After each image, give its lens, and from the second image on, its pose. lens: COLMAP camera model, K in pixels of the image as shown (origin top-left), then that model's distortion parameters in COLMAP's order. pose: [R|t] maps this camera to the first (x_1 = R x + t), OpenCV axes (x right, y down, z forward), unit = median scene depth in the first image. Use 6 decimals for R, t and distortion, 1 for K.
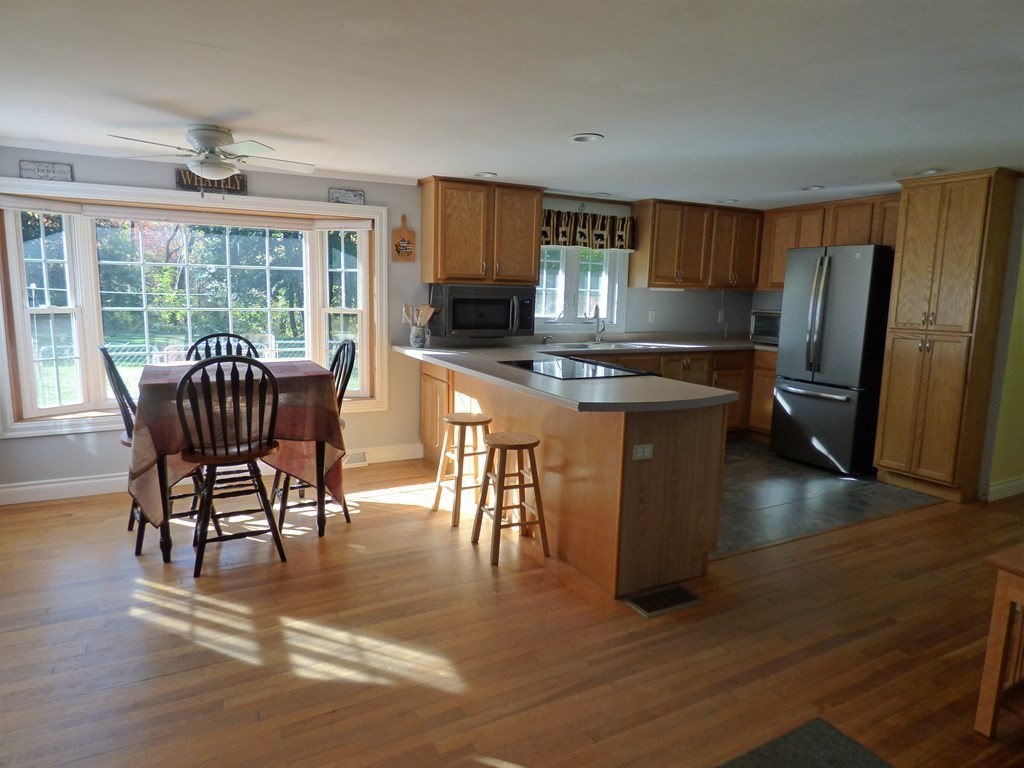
lens RADIAL K [[630.8, 0, 504.9], [0, 630.8, 379.0], [0, 0, 1]] dist [-0.008368, -0.003458]
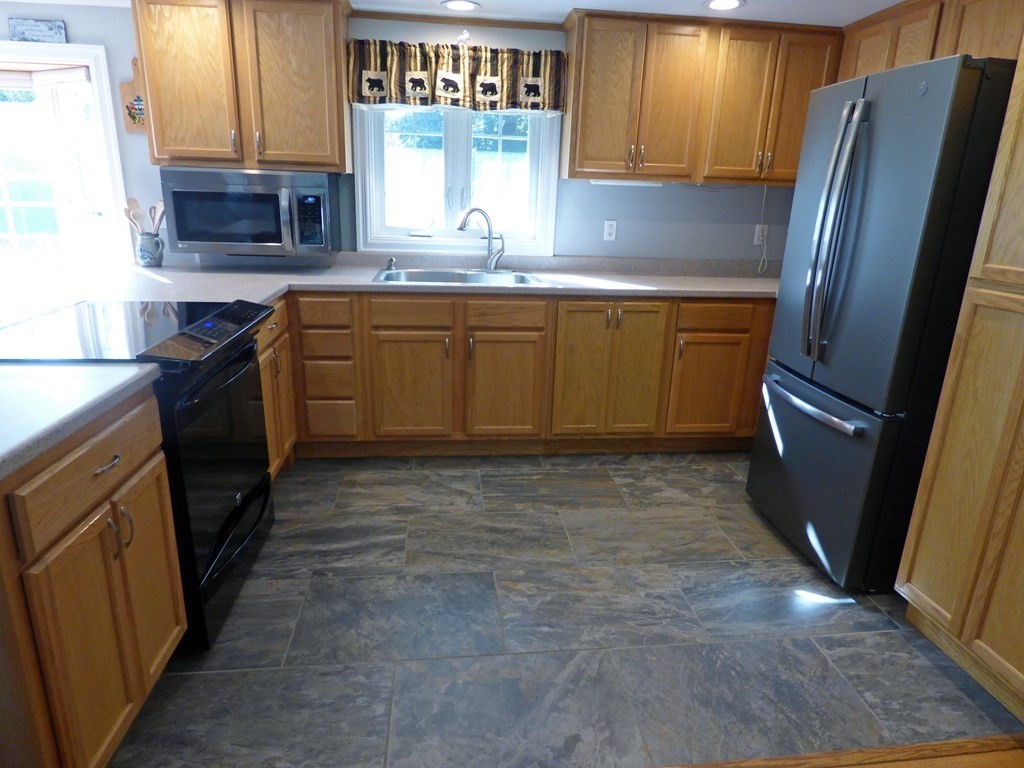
lens RADIAL K [[630.8, 0, 504.9], [0, 630.8, 379.0], [0, 0, 1]] dist [-0.008368, -0.003458]
pose [[0.936792, 0.109409, -0.332341, 0.443488], [-0.062054, 0.986747, 0.149930, -0.055215], [0.344341, -0.119830, 0.931166, 0.492012]]
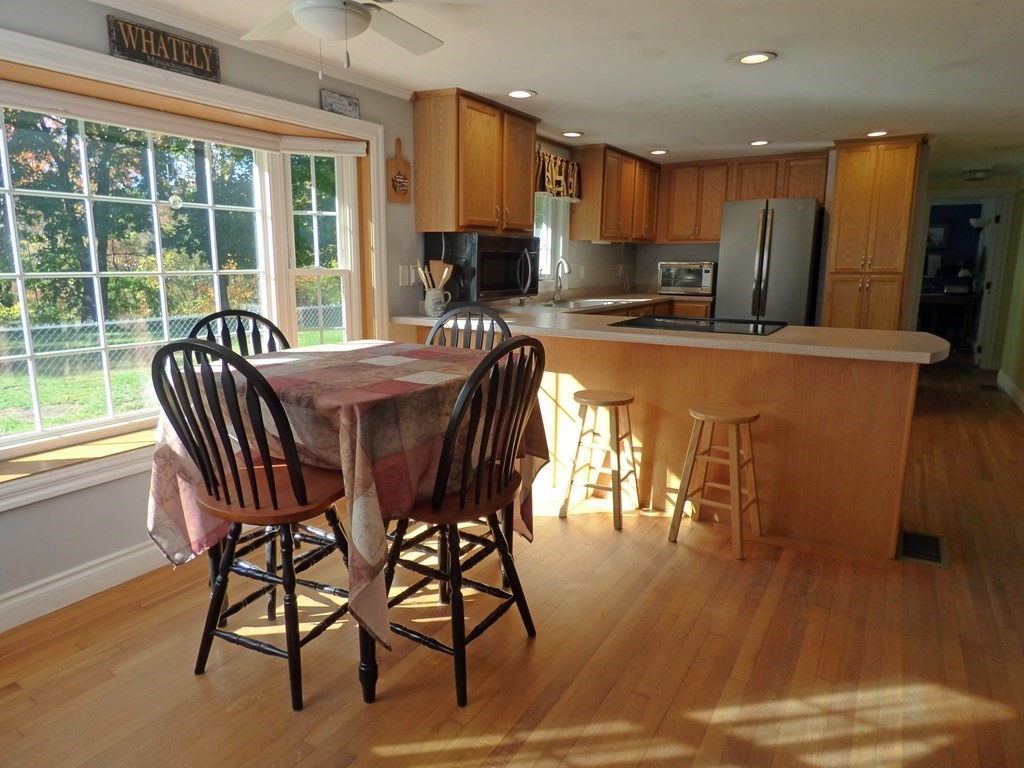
lens RADIAL K [[630.8, 0, 504.9], [0, 630.8, 379.0], [0, 0, 1]] dist [-0.008368, -0.003458]
pose [[0.857403, -0.113775, 0.501912, -0.455443], [0.086922, 0.993260, 0.076669, -0.026080], [-0.507252, -0.022109, 0.861514, 0.292950]]
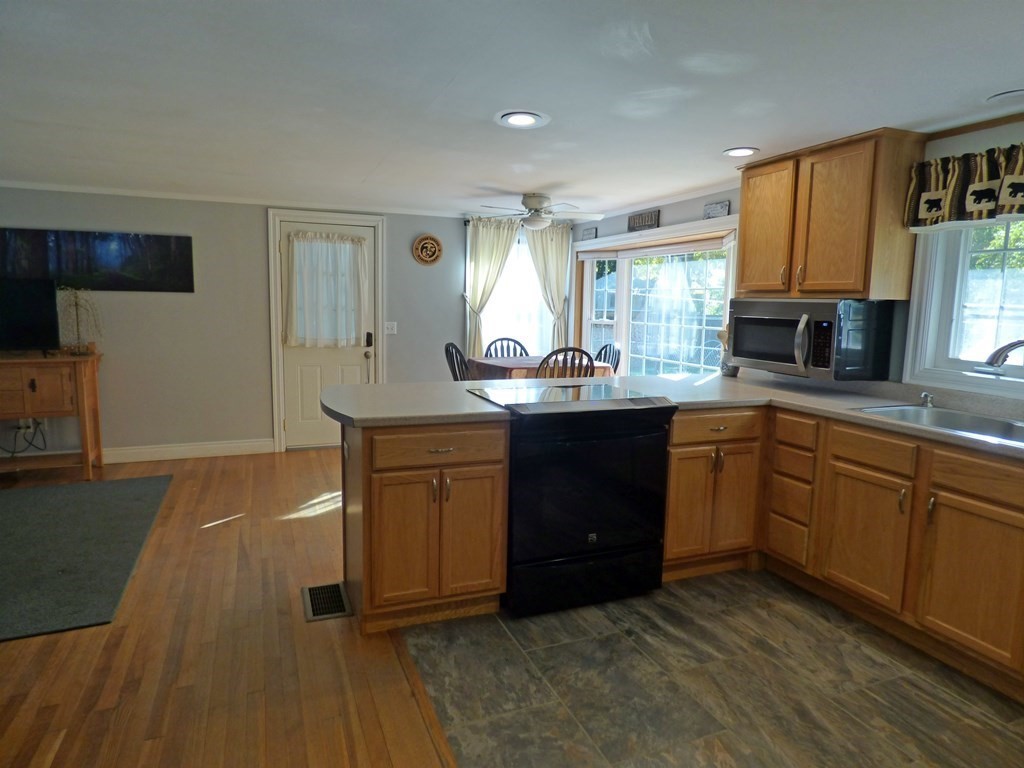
lens RADIAL K [[617.0, 0, 513.6], [0, 617.0, 380.9], [0, 0, 1]] dist [-0.033875, 0.000842]
pose [[-0.080282, 0.100196, -0.991724, 0.681662], [-0.165418, 0.979799, 0.112382, -0.086660], [0.982950, 0.173071, -0.062086, 0.765391]]
